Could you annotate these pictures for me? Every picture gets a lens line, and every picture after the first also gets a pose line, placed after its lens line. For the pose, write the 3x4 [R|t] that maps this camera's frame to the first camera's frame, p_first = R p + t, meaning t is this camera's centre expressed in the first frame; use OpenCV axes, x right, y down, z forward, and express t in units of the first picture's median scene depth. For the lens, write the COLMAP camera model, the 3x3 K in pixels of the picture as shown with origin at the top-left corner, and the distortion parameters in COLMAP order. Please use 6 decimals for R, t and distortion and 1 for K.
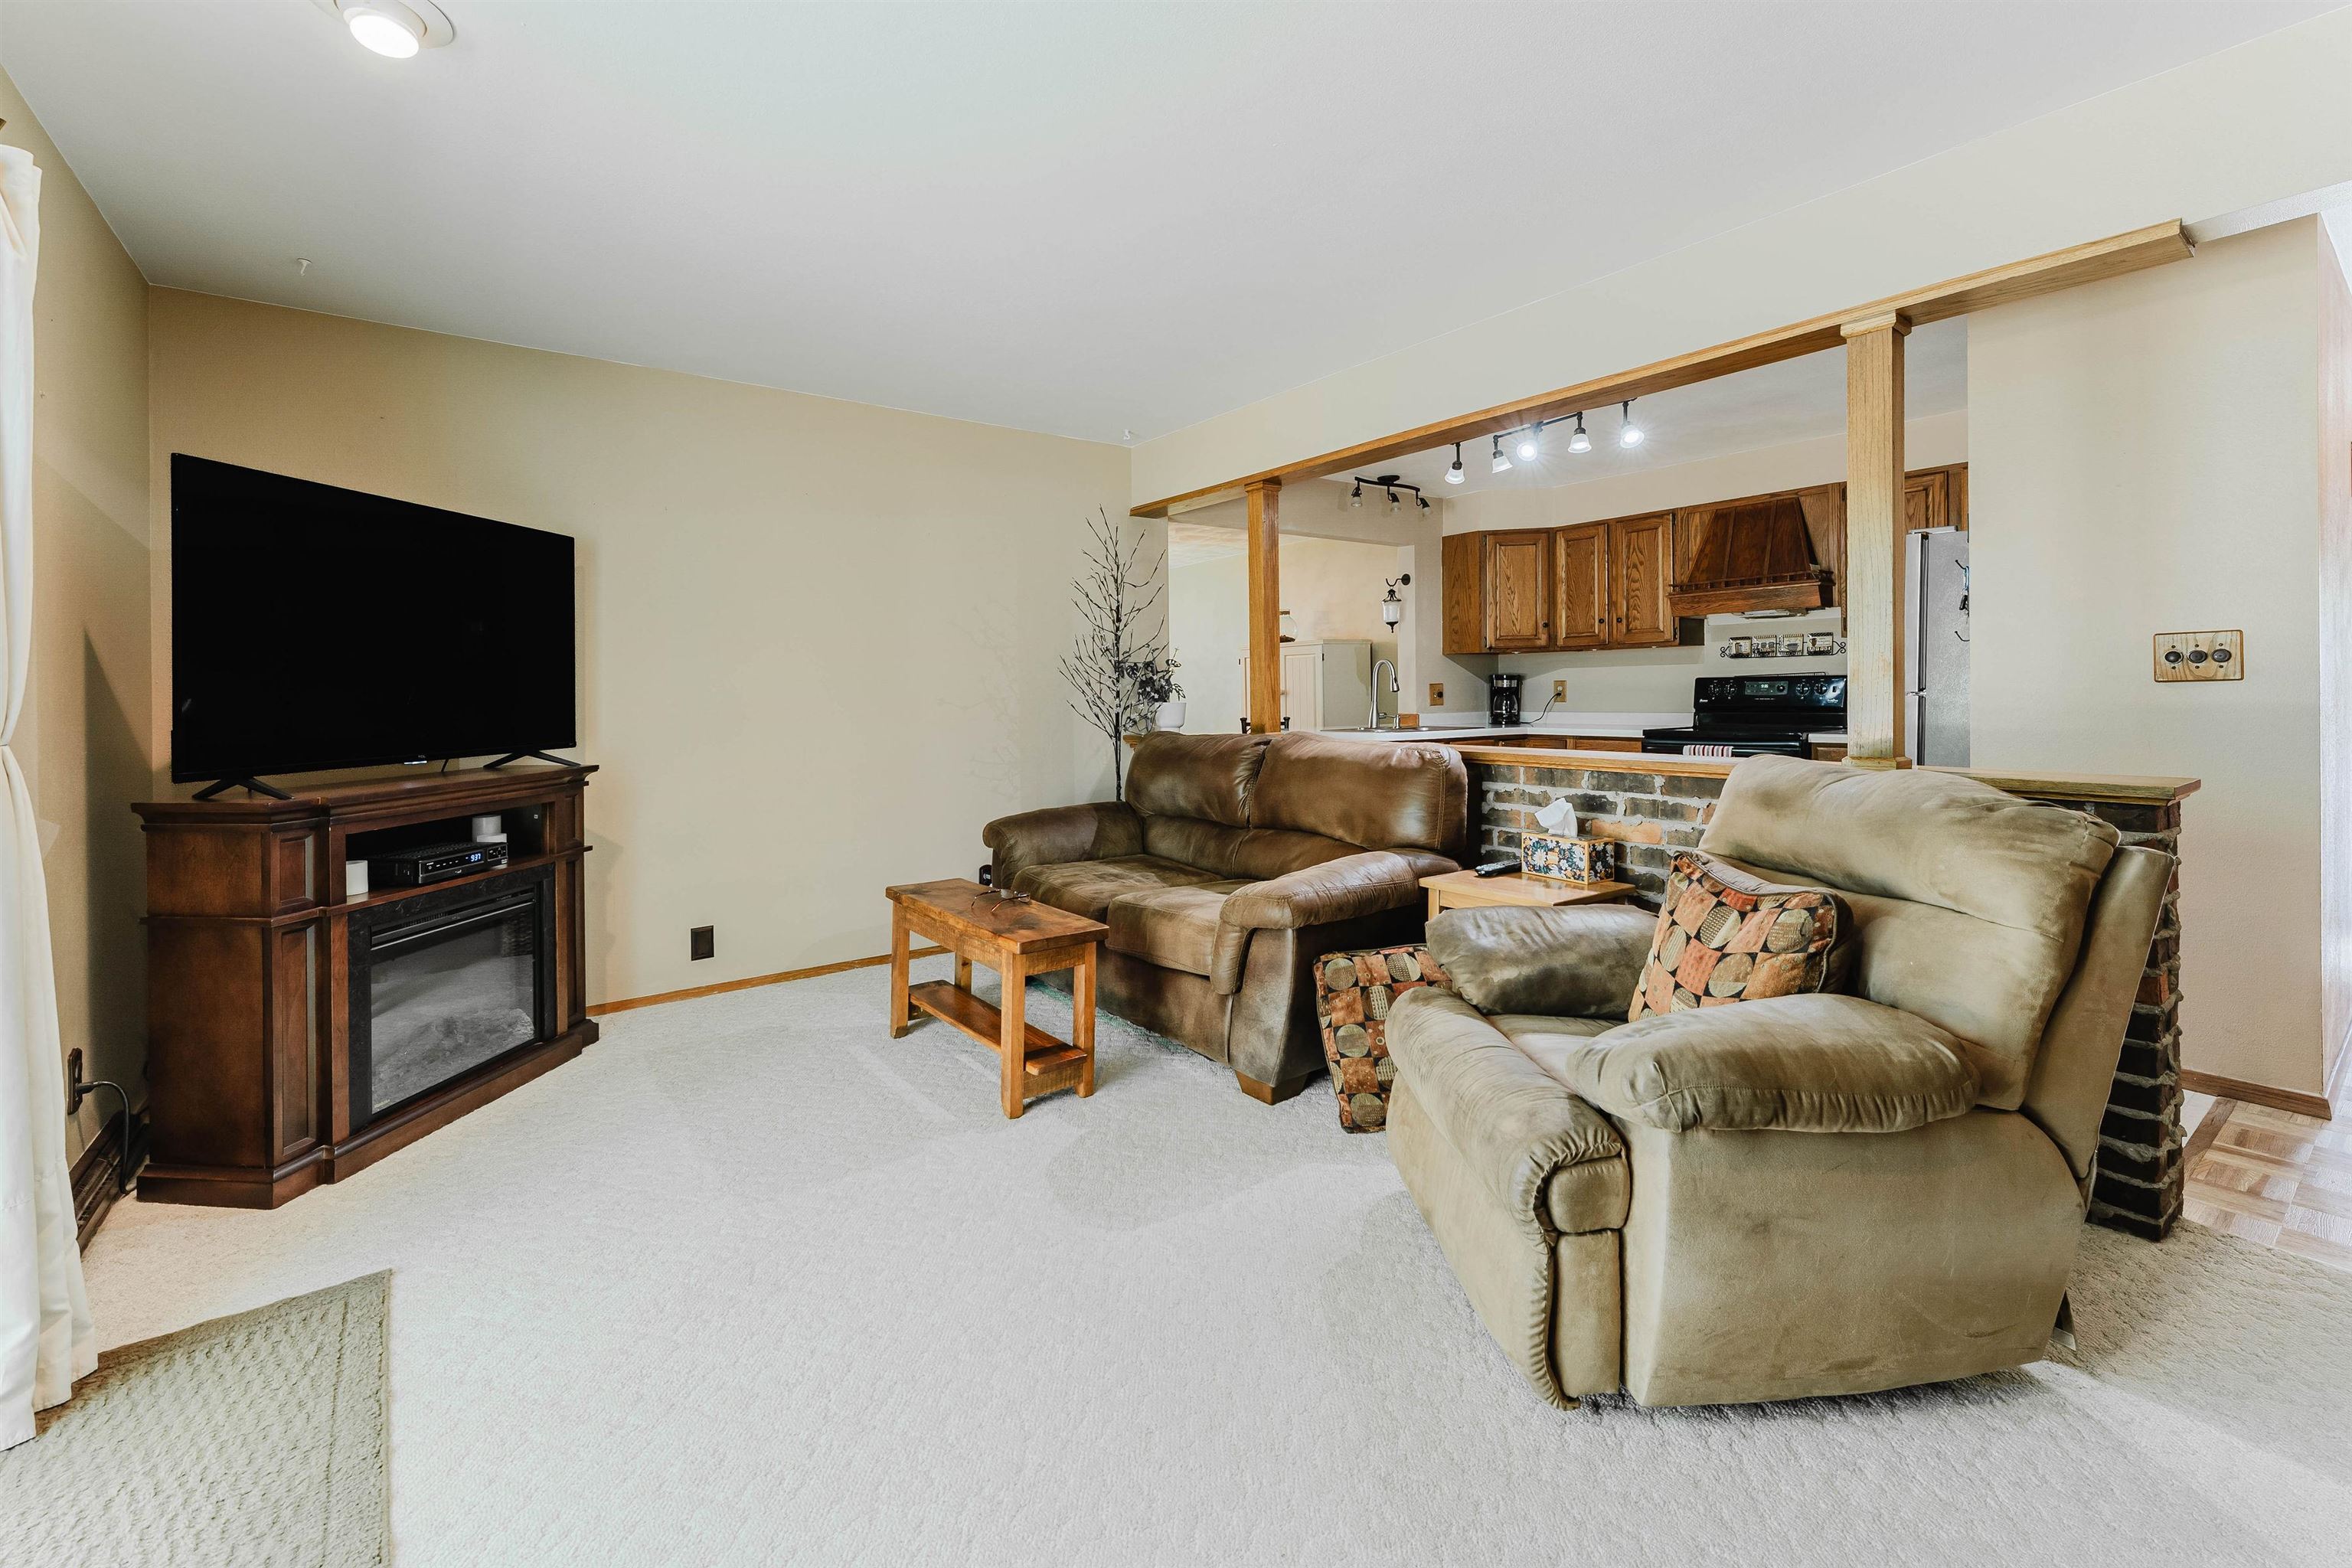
lens RADIAL K [[1007.2, 0, 1135.4], [0, 1007.2, 702.9], [0, 0, 1]] dist [-0.002779, -0.001032]
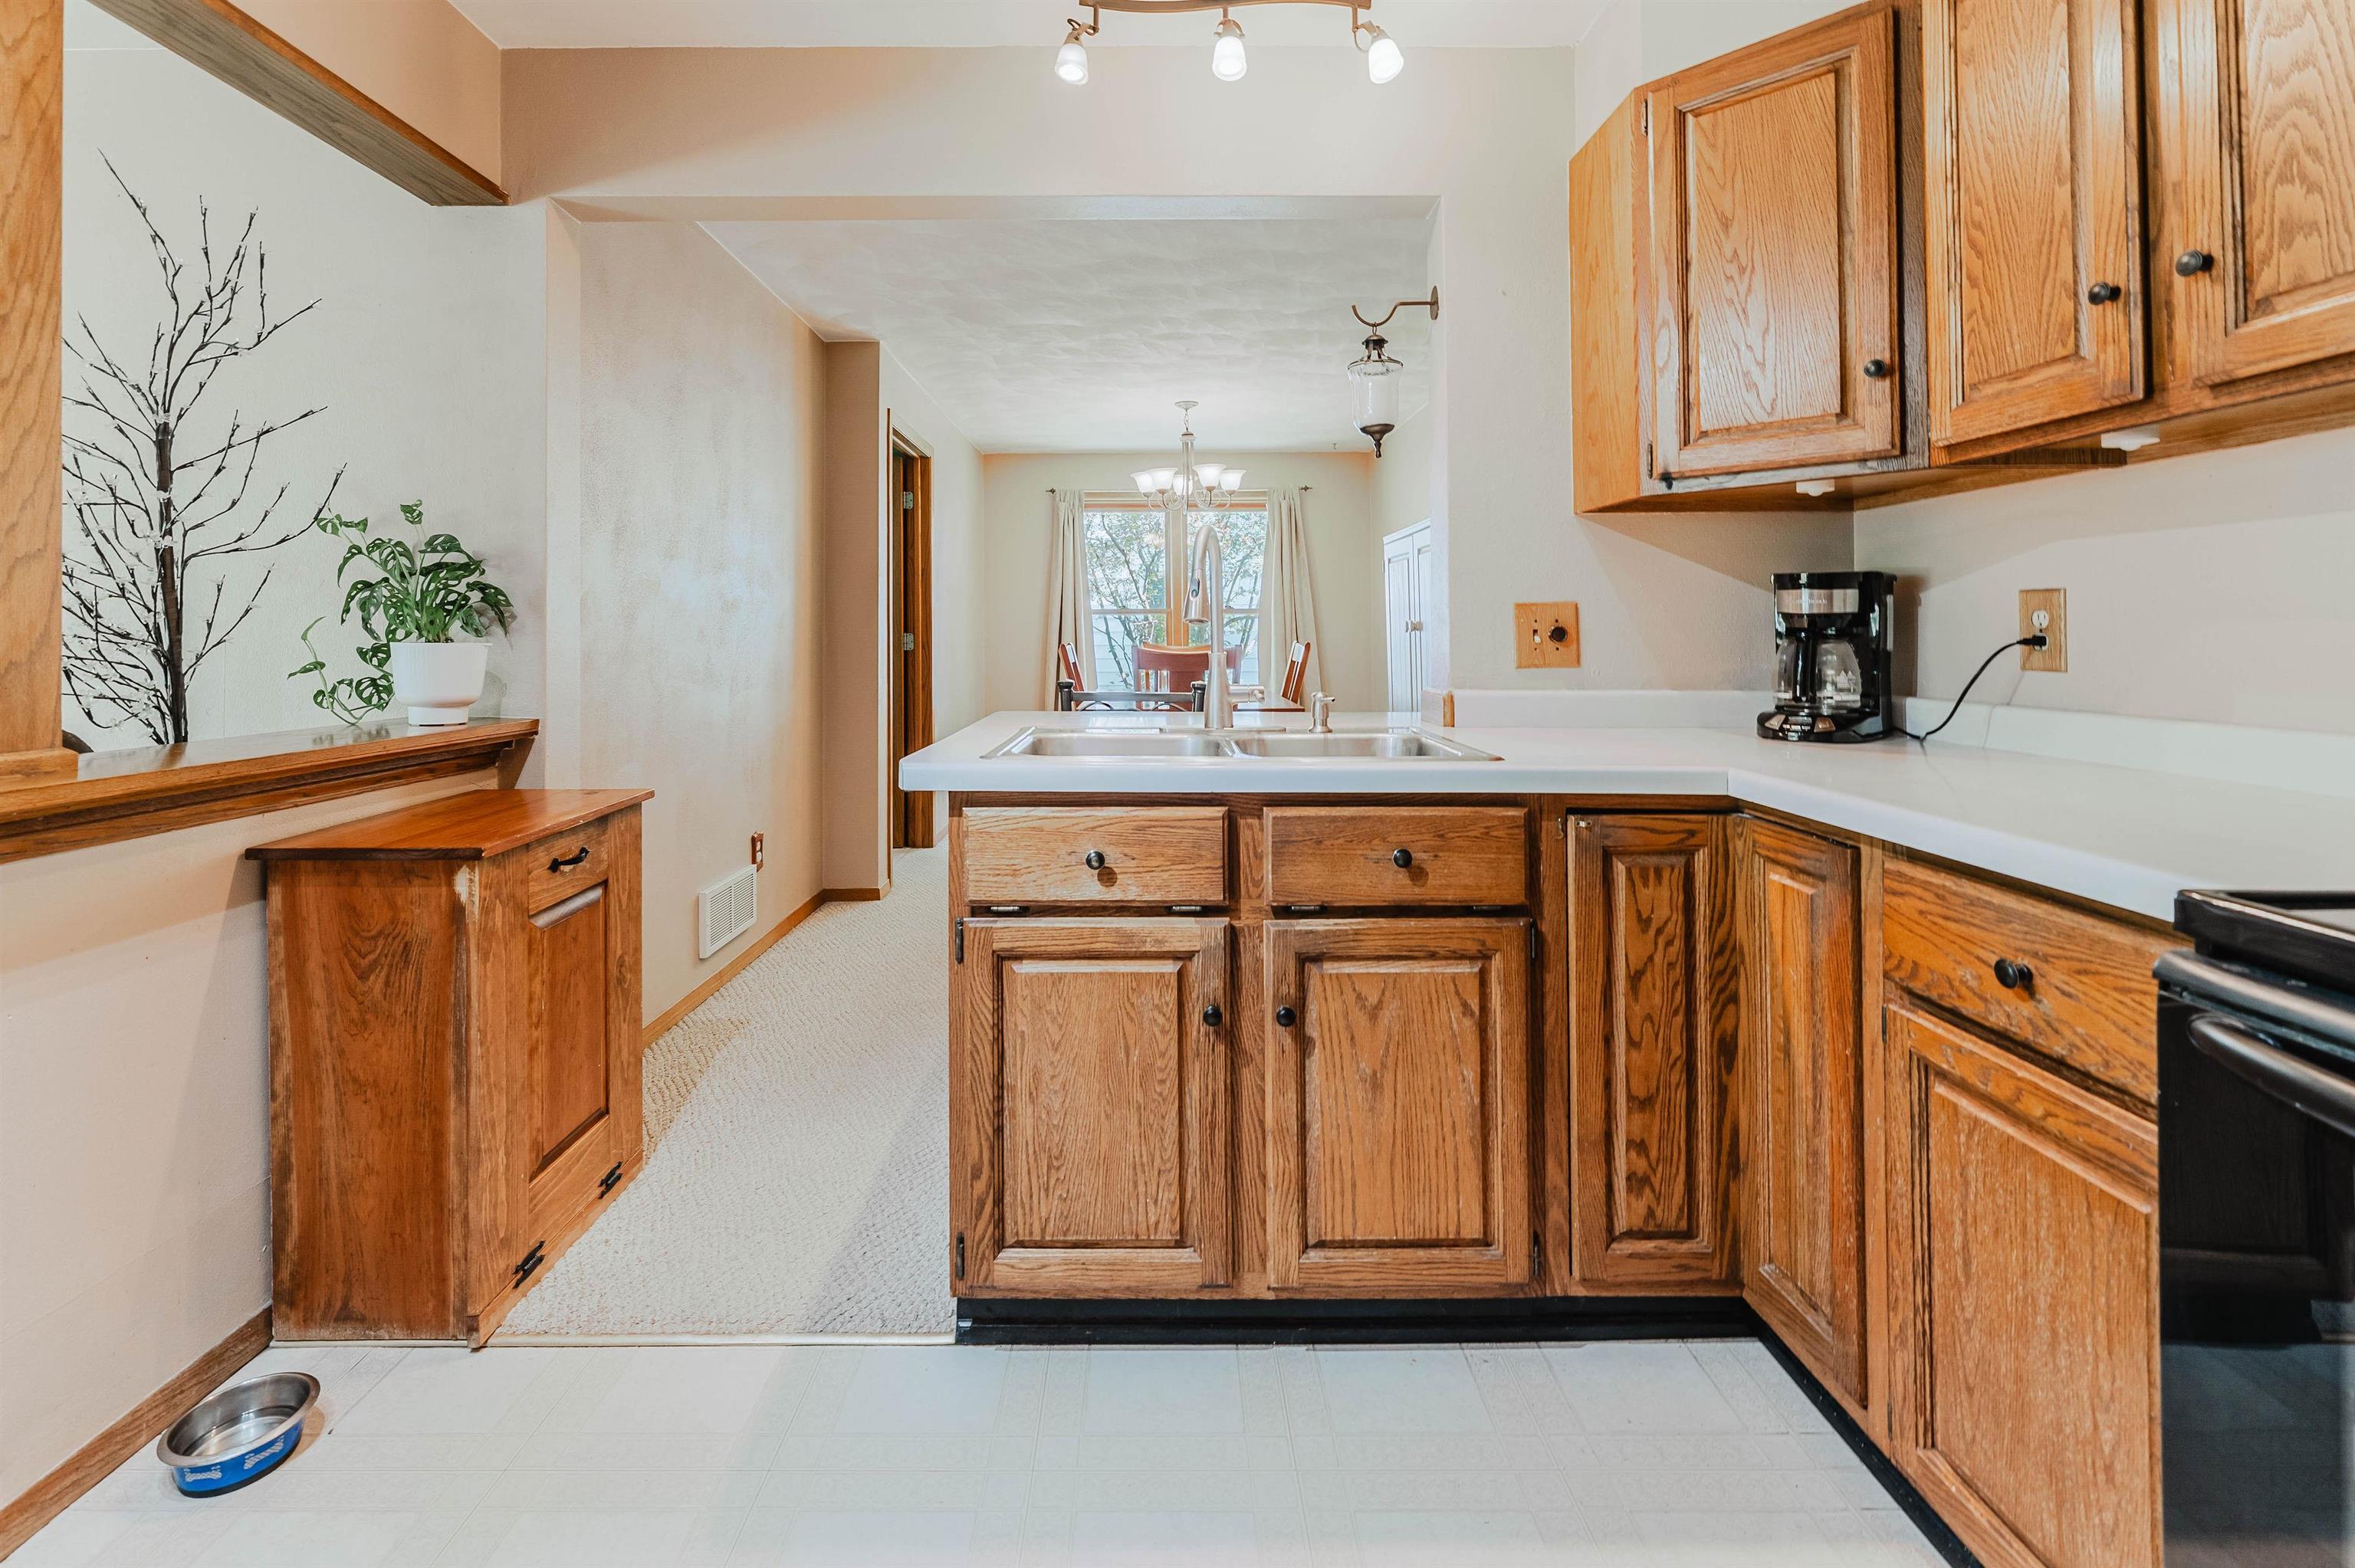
lens RADIAL K [[1008.3, 0, 1145.6], [0, 1008.3, 608.3], [0, 0, 1]] dist [-0.002779, -0.001032]
pose [[0.814089, 0.000031, -0.580740, 0.456400], [-0.017297, 0.999558, -0.024194, -0.007821], [0.580482, 0.029741, 0.813730, 0.773965]]
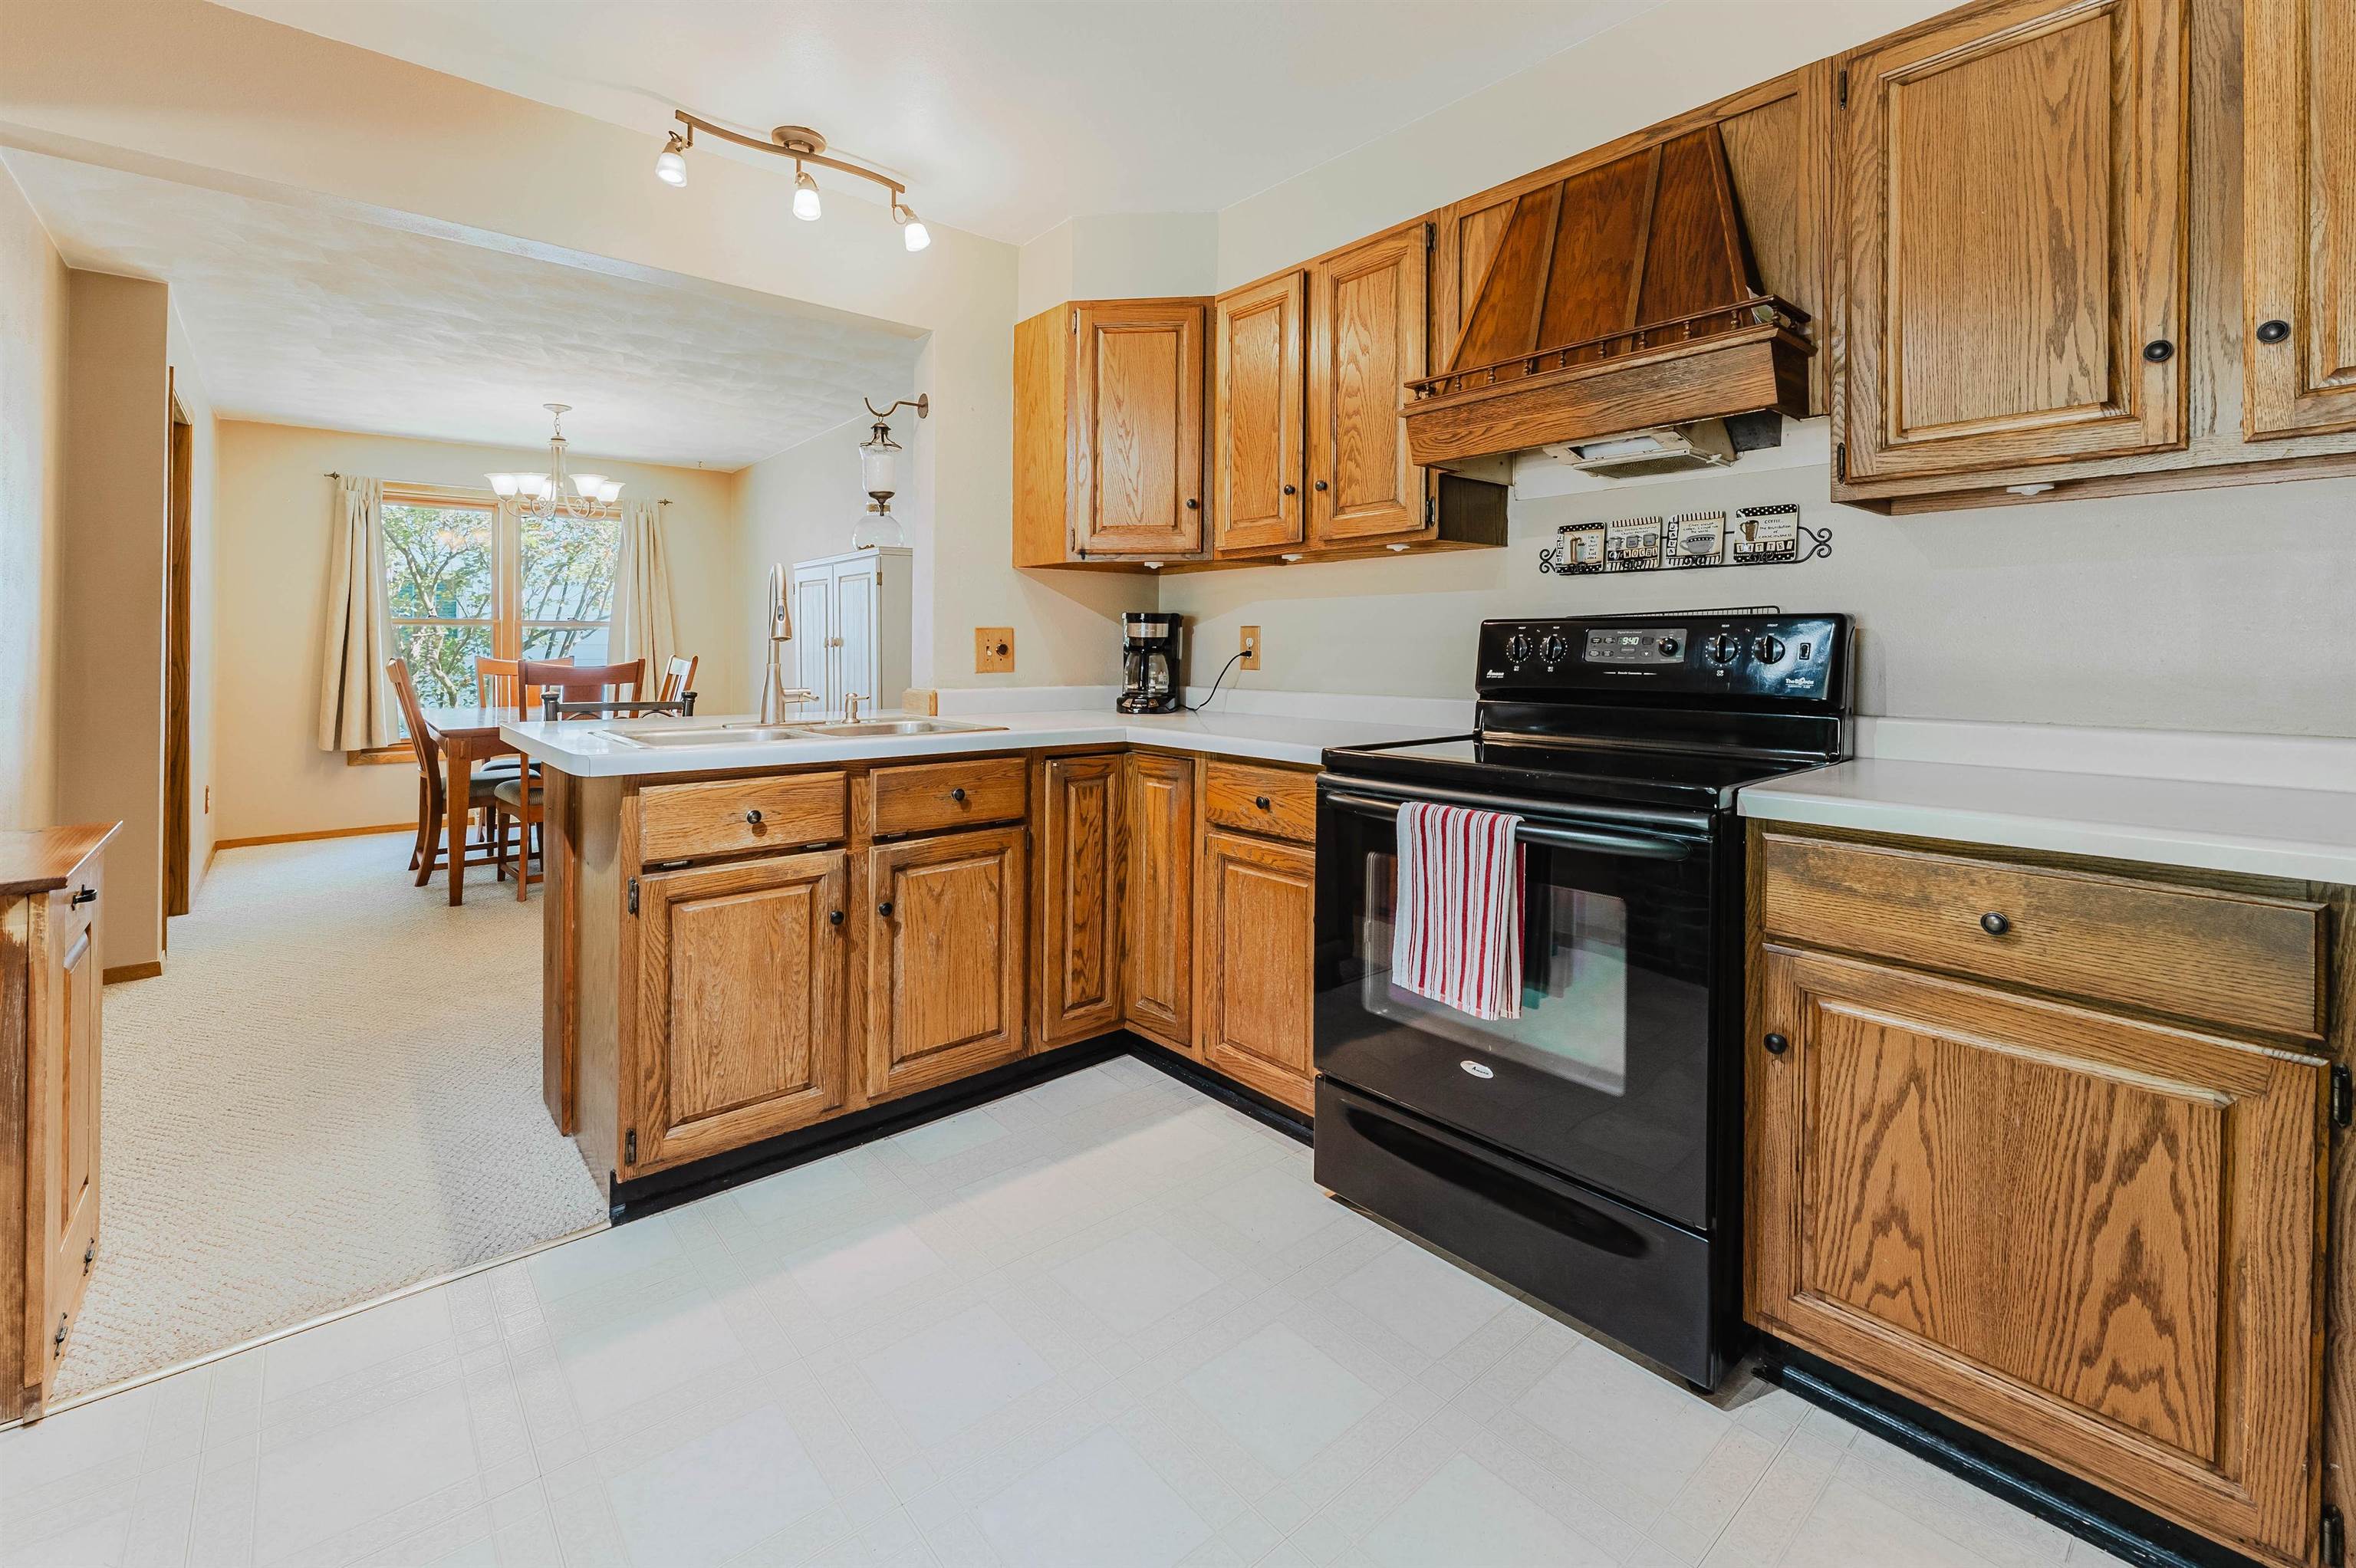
lens RADIAL K [[1008.8, 0, 1150.7], [0, 1008.8, 653.3], [0, 0, 1]] dist [-0.002779, -0.001032]
pose [[0.997213, 0.017727, 0.072476, 0.401507], [-0.017374, 0.999834, -0.005485, -0.006190], [-0.072561, 0.004211, 0.997355, 0.607014]]
